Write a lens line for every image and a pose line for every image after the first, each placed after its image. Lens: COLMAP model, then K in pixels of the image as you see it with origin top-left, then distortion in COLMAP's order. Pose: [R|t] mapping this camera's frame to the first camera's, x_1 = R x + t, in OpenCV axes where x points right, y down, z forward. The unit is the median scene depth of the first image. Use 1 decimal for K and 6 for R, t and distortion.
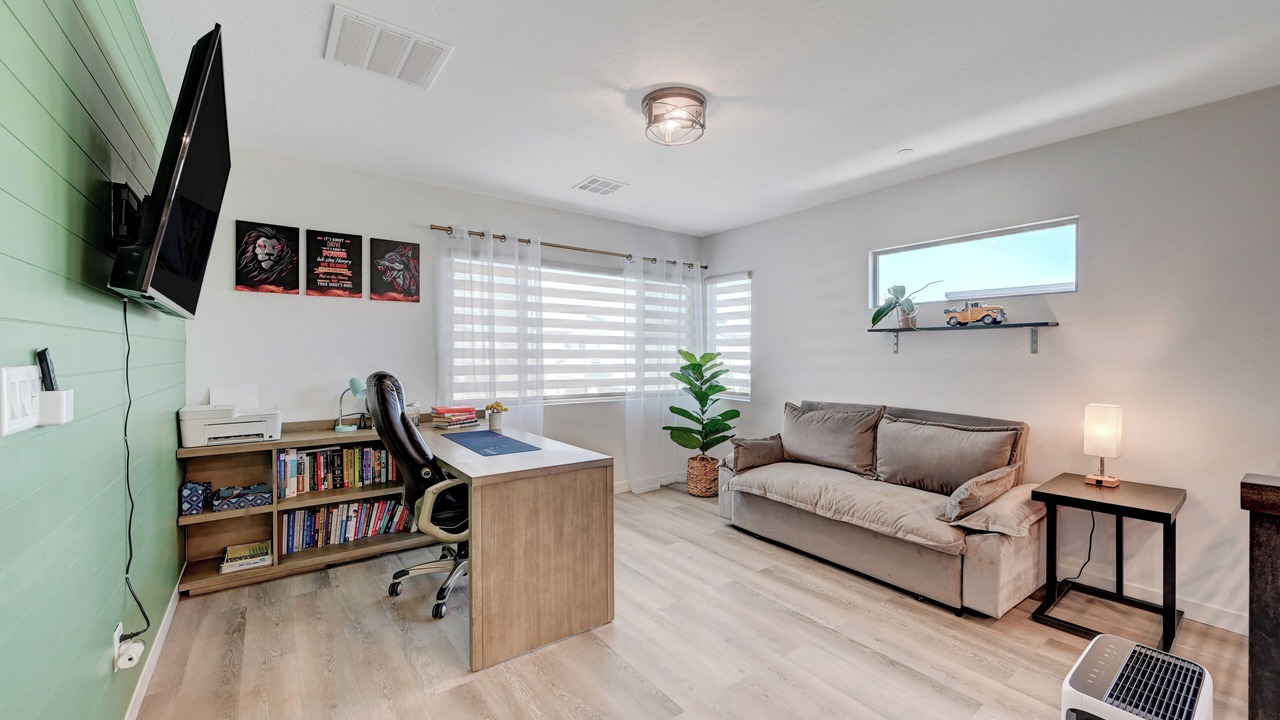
lens RADIAL K [[507.0, 0, 640.0], [0, 507.0, 360.0], [0, 0, 1]] dist [-0.001015, -0.000175]
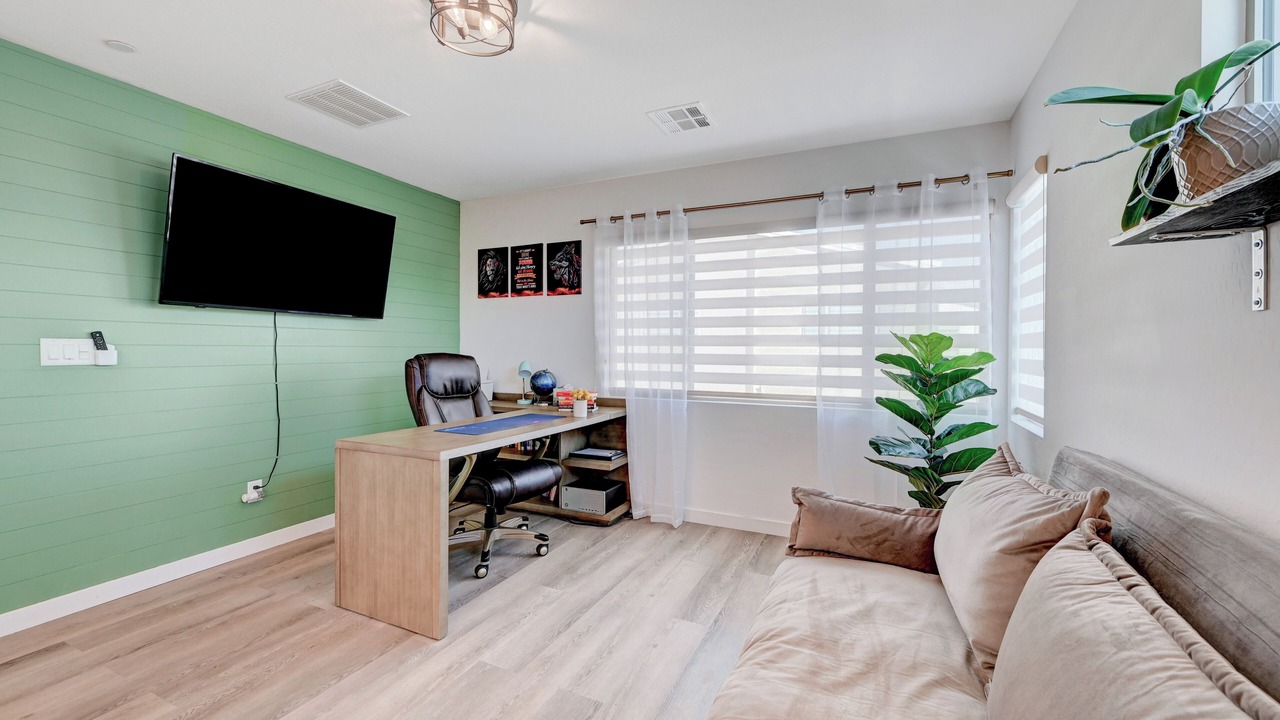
lens RADIAL K [[507.0, 0, 640.0], [0, 507.0, 360.0], [0, 0, 1]] dist [-0.001015, -0.000175]
pose [[0.478282, 0.014974, -0.878079, 0.624474], [-0.014212, 0.999856, 0.009309, 0.016637], [0.878091, 0.008027, 0.478426, 0.639184]]
